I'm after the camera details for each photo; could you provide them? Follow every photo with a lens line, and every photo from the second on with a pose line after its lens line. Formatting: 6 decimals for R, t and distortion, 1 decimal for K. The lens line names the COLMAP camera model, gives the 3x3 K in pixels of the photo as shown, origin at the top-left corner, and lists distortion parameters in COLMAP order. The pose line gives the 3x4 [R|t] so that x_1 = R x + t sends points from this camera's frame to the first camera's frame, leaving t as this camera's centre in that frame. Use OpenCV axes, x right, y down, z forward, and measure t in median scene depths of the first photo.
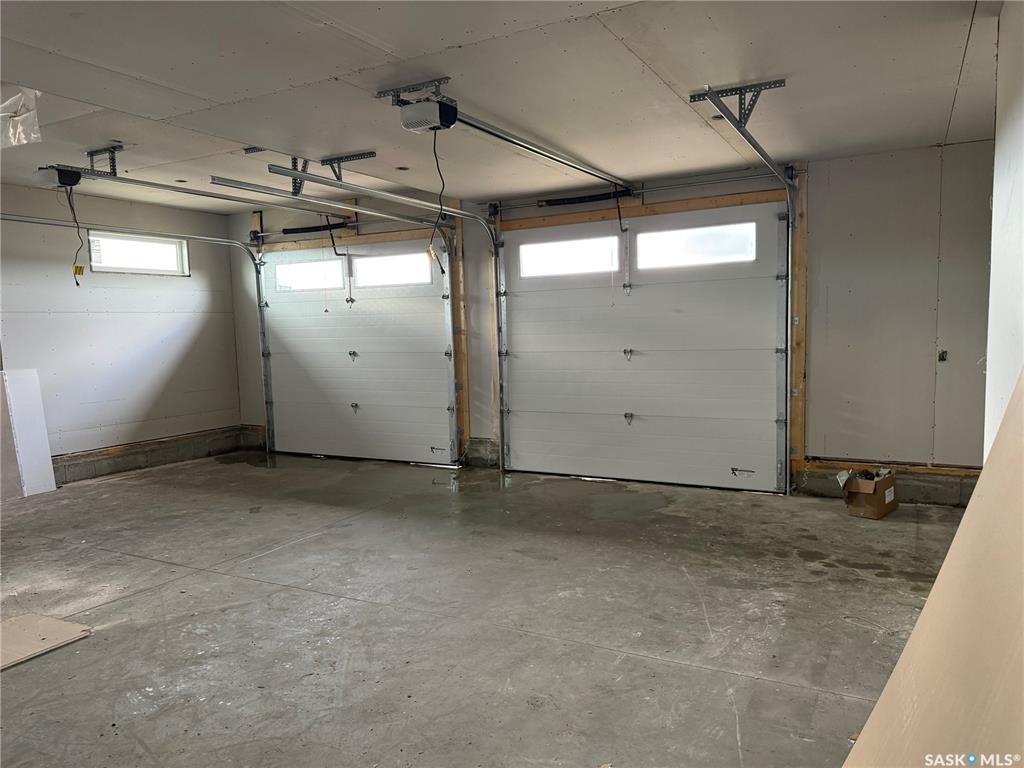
lens RADIAL K [[716.1, 0, 516.6], [0, 716.1, 386.9], [0, 0, 1]] dist [0.014961, -0.008047]
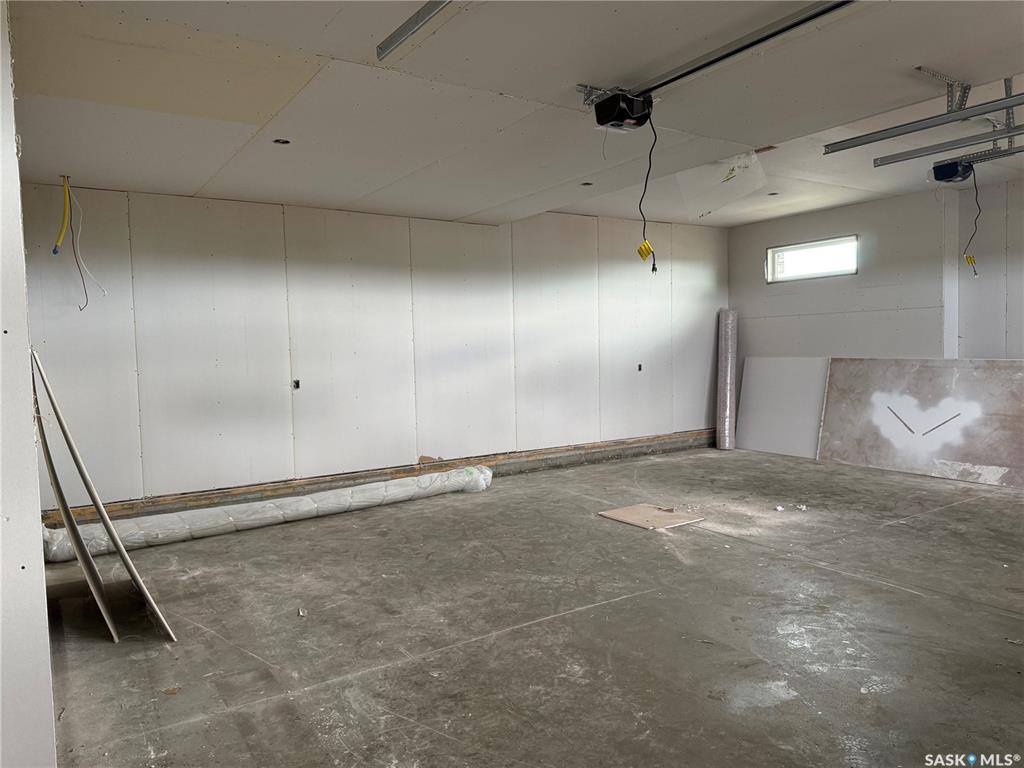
lens RADIAL K [[716.1, 0, 515.4], [0, 716.1, 384.3], [0, 0, 1]] dist [0.014961, -0.008047]
pose [[-0.454693, 0.089639, -0.886126, 0.775677], [-0.041115, 0.991749, 0.121420, -0.123413], [0.889699, 0.091642, -0.447256, 1.253772]]
